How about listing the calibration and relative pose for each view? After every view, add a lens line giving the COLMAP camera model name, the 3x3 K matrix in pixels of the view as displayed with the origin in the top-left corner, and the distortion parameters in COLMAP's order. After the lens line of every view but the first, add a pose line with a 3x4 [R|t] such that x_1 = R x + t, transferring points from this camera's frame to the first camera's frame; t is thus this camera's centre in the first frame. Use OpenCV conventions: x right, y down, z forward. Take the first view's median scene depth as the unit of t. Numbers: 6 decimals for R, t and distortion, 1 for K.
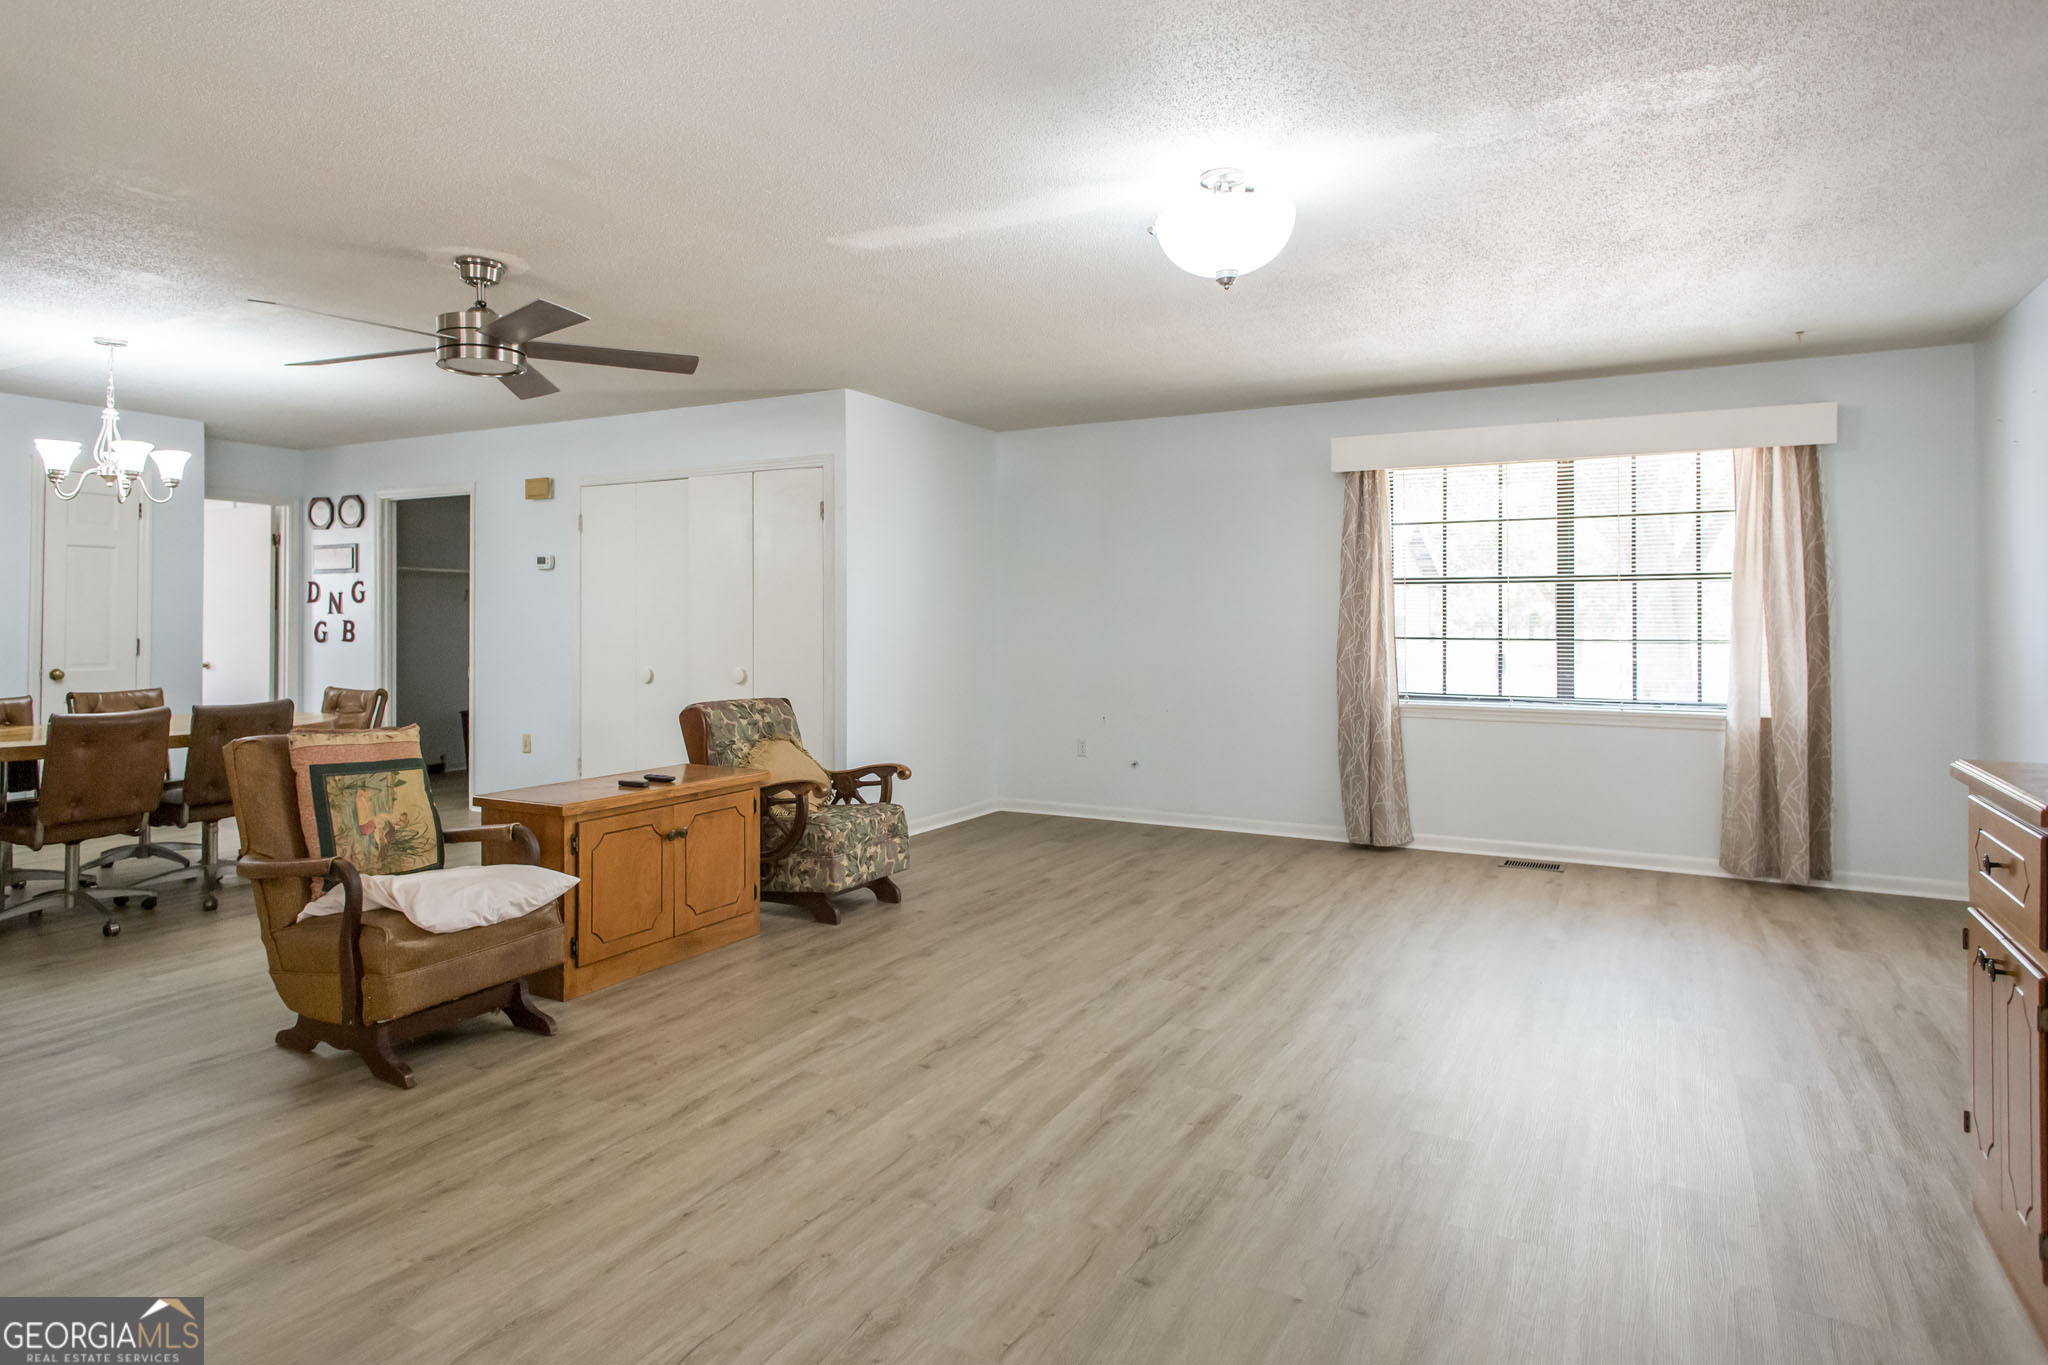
lens RADIAL K [[1151.6, 0, 1024.6], [0, 1151.6, 611.0], [0, 0, 1]] dist [0.017009, 0.000222]
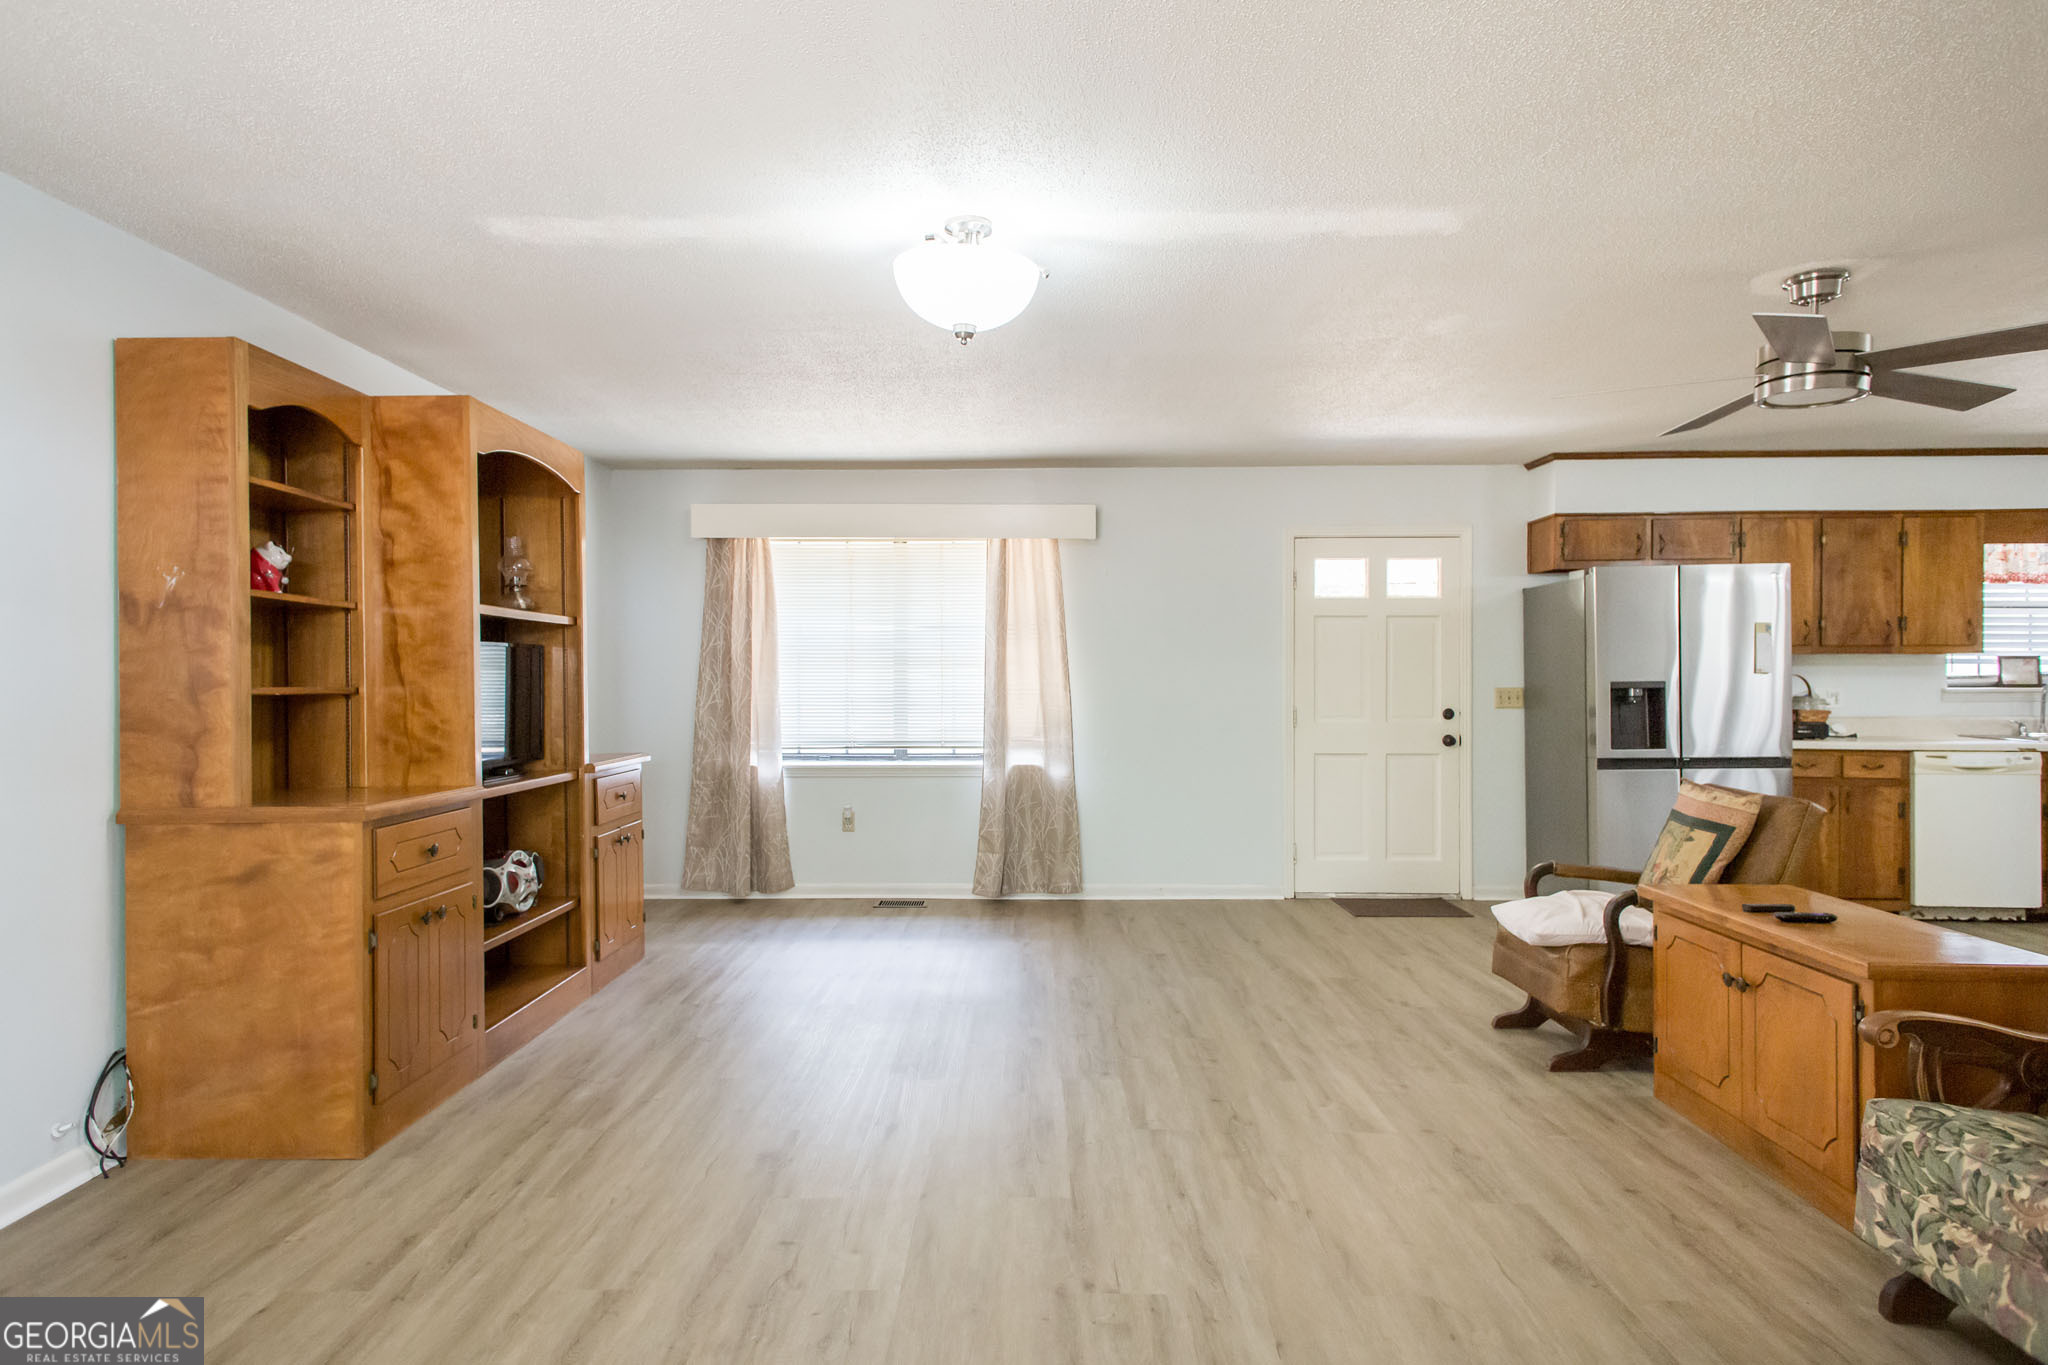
lens RADIAL K [[1165.9, 0, 997.4], [0, 1165.9, 682.8], [0, 0, 1]] dist [0.013515, -0.000549]
pose [[-0.894201, 0.002879, -0.447656, 0.577037], [0.003355, 0.999994, -0.000270, 0.001318], [0.447653, -0.001744, -0.894206, 1.853180]]
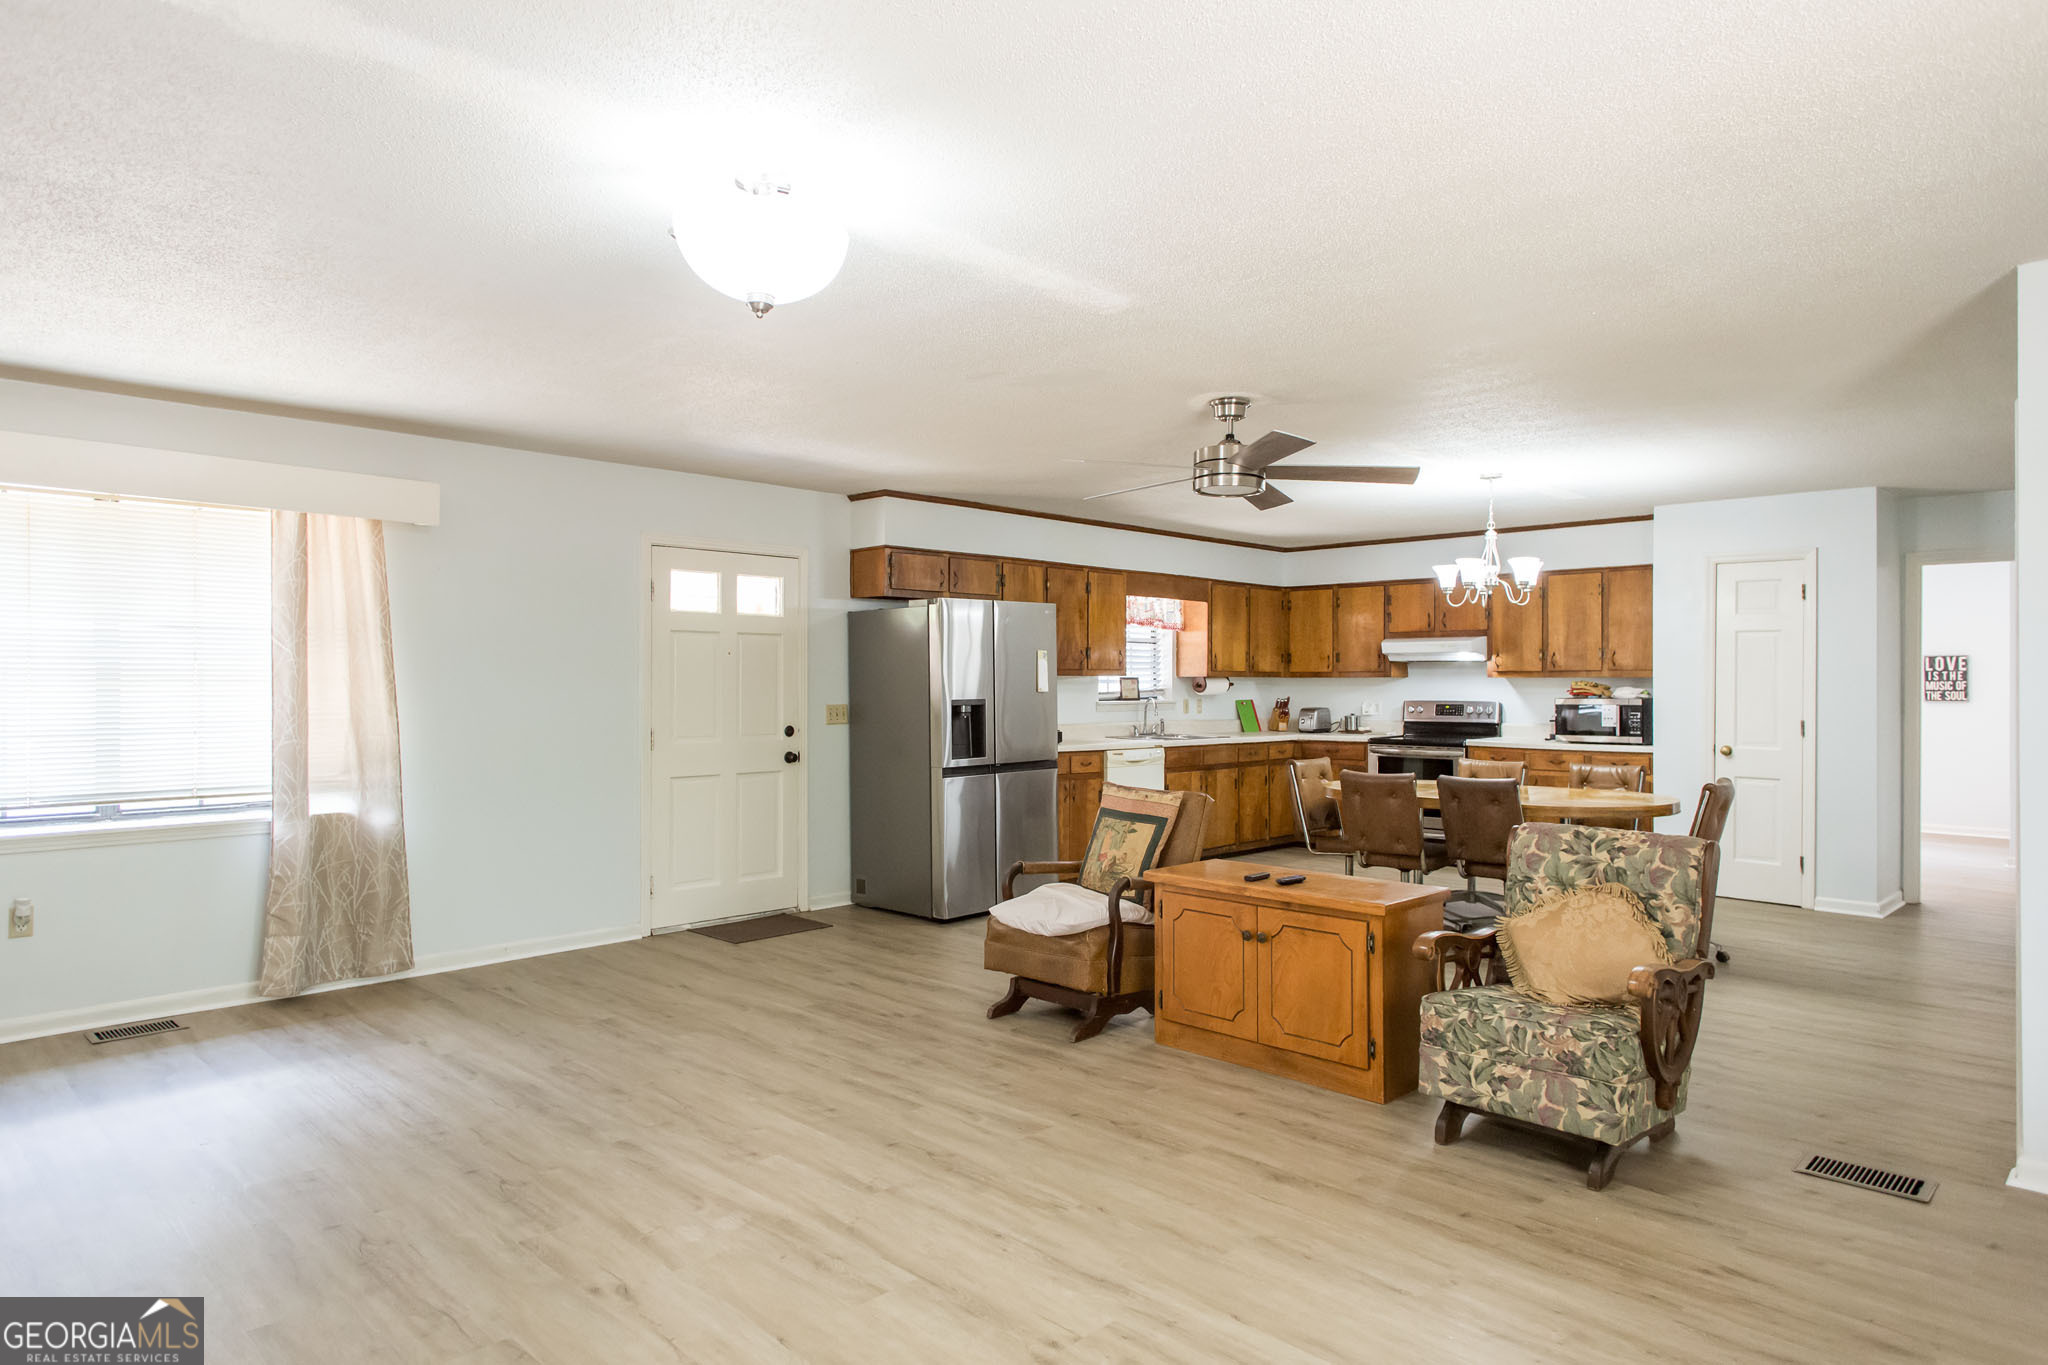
lens RADIAL K [[1225.0, 0, 1028.1], [0, 1225.0, 675.6], [0, 0, 1]] dist [0.012262, -0.002404]
pose [[-0.276311, -0.006544, -0.961046, 0.934507], [0.004532, 0.999957, -0.008112, -0.021214], [0.961058, -0.006597, -0.276269, 1.400871]]
